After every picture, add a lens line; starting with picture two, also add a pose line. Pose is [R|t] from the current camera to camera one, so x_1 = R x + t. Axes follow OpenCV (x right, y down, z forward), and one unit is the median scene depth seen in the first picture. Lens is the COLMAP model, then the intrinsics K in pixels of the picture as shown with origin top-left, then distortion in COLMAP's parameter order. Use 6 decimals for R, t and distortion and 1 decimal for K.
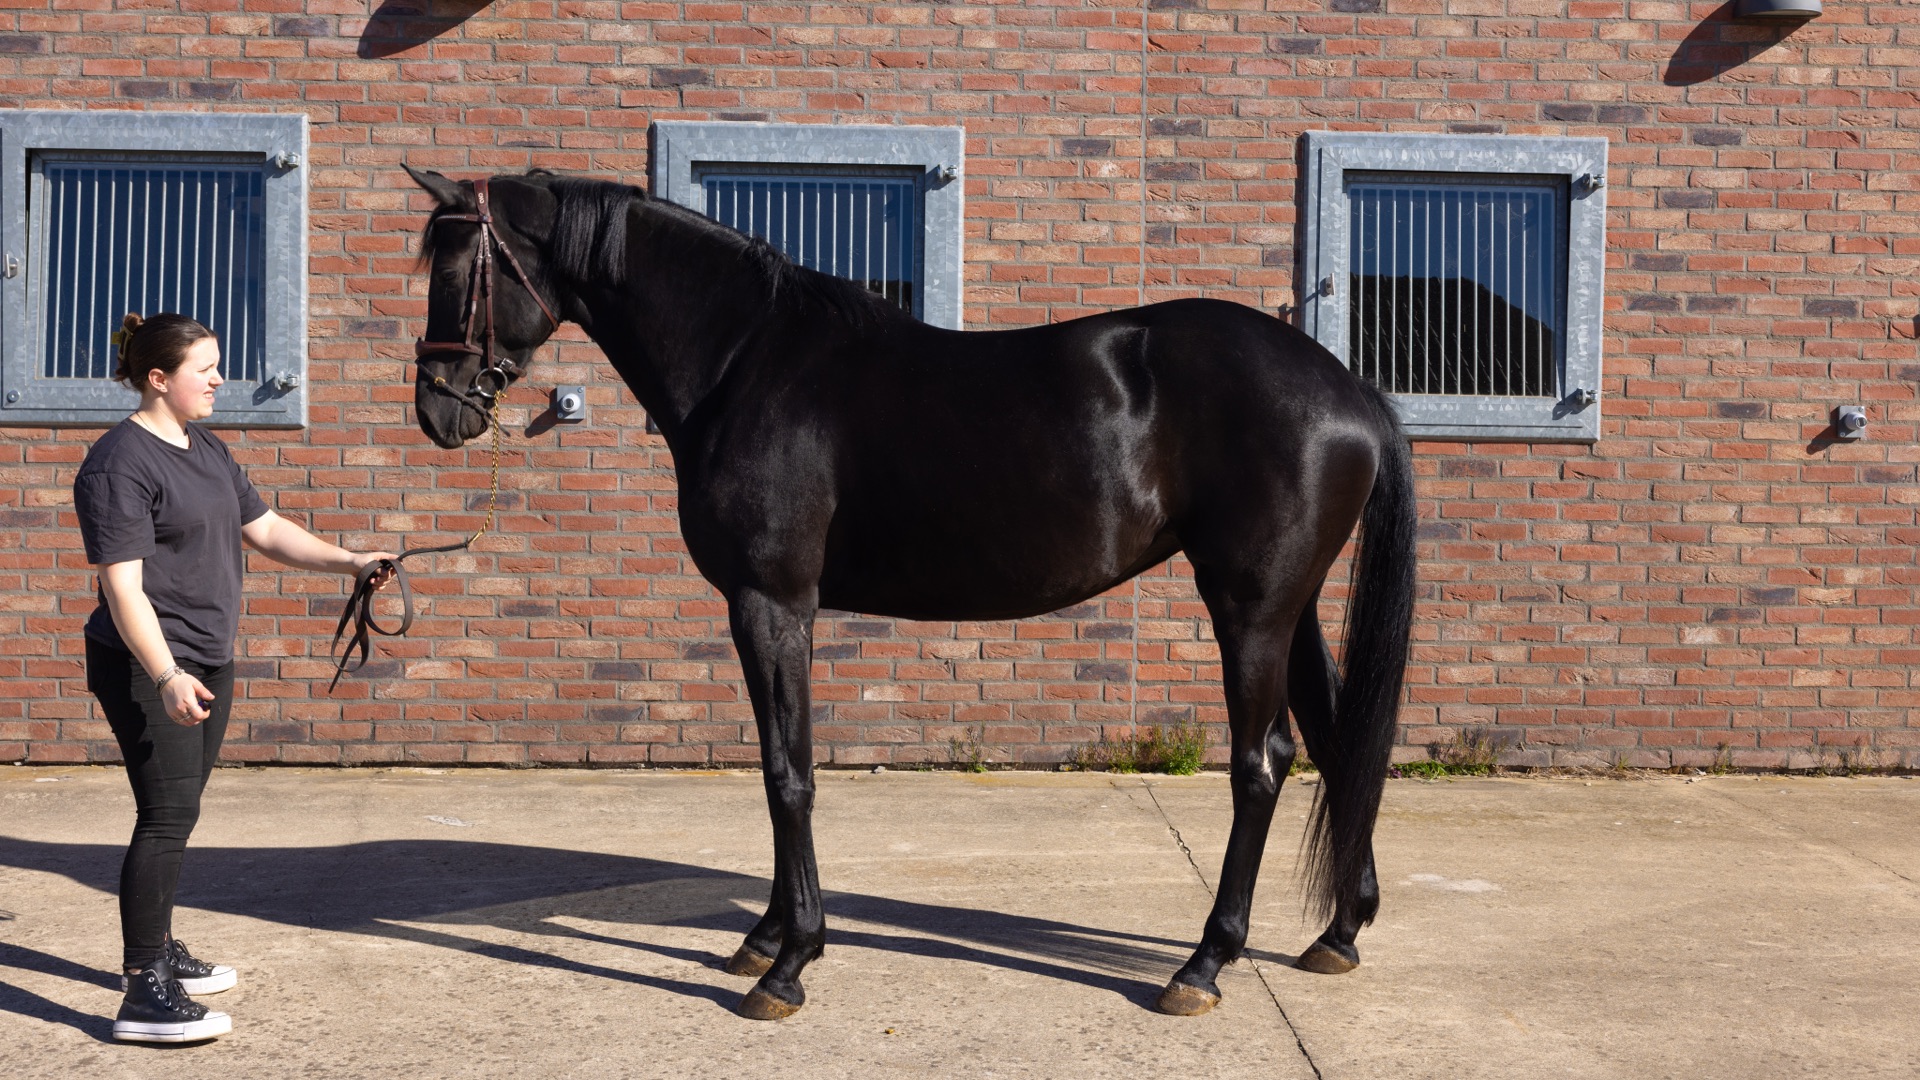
lens RADIAL K [[2876.0, 0, 996.5], [0, 2876.0, 534.6], [0, 0, 1]] dist [-0.009731, 0.000000]
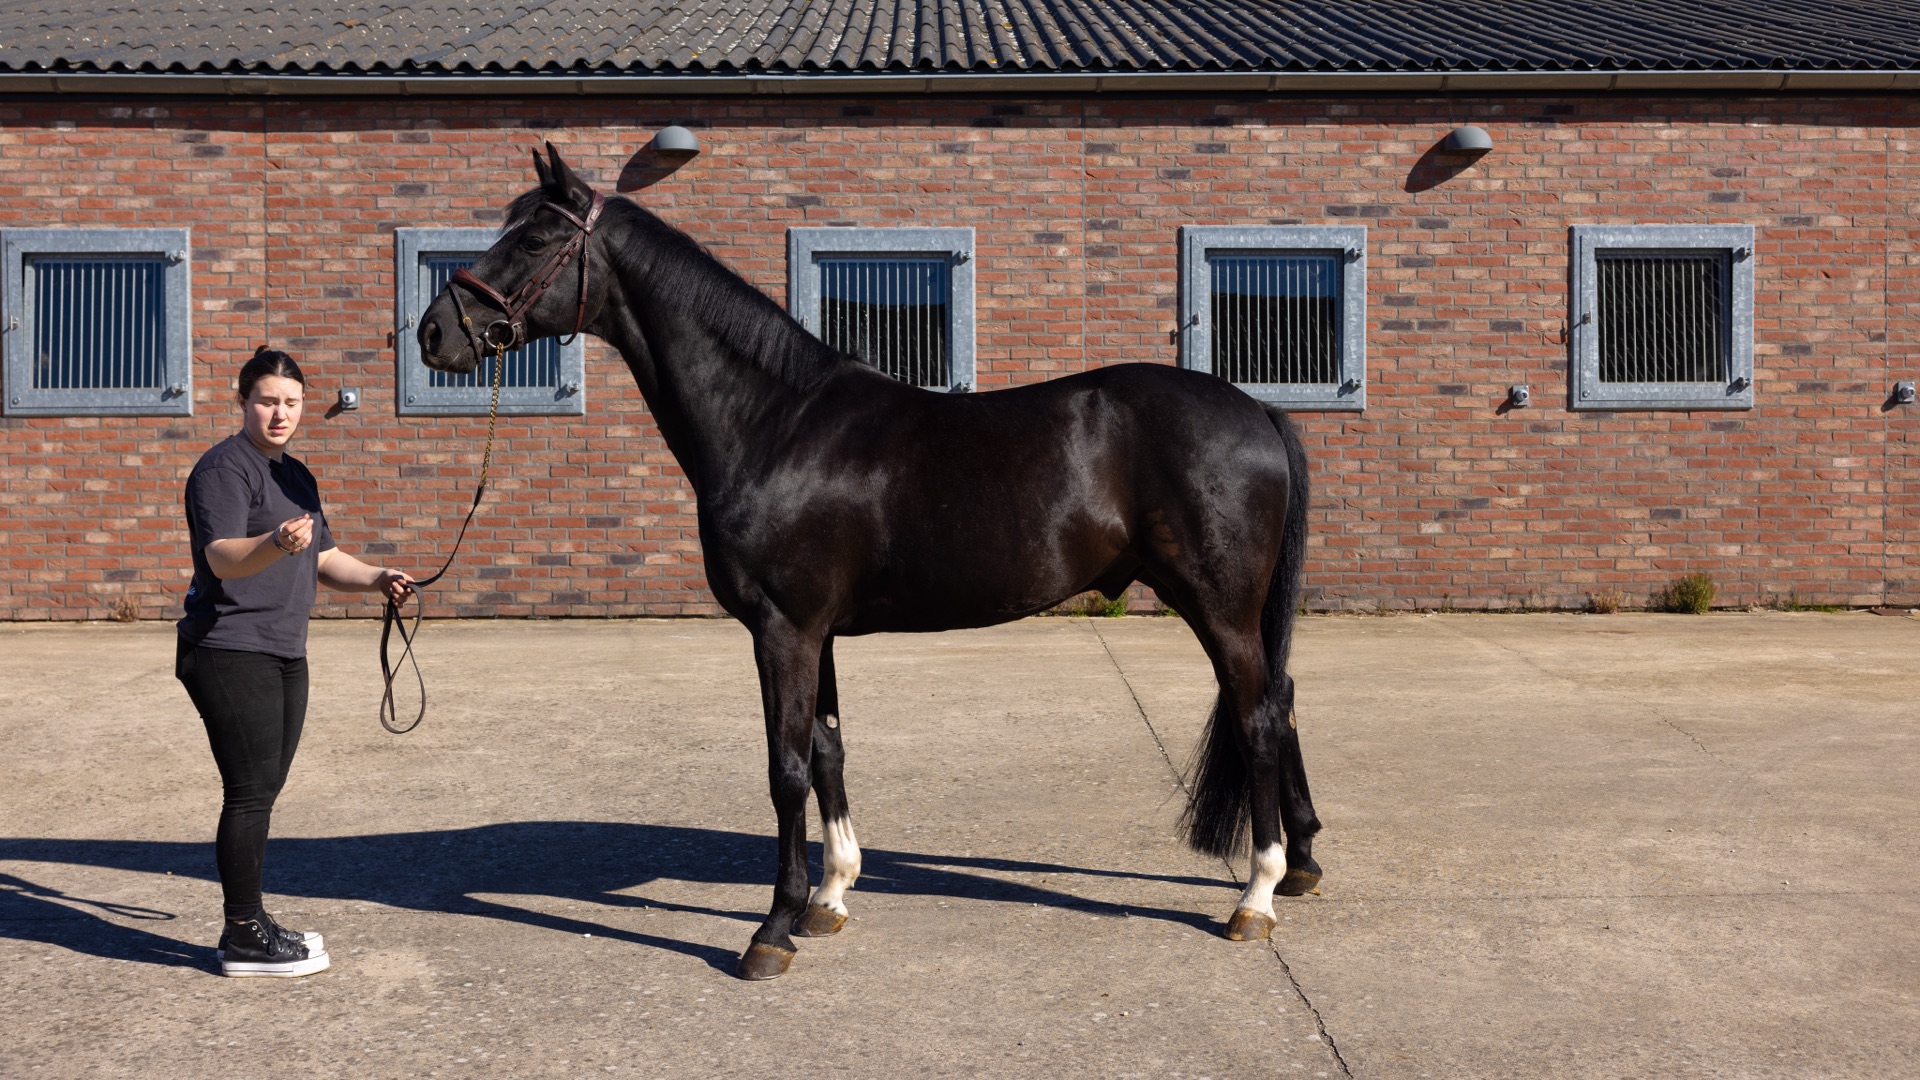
lens RADIAL K [[2876.0, 0, 936.9], [0, 2876.0, 512.0], [0, 0, 1]] dist [-0.009731, 0.000000]
pose [[0.999245, -0.016004, -0.035399, 0.022613], [0.015547, 0.999793, -0.013140, 0.043570], [0.035602, 0.012580, 0.999287, -0.649304]]
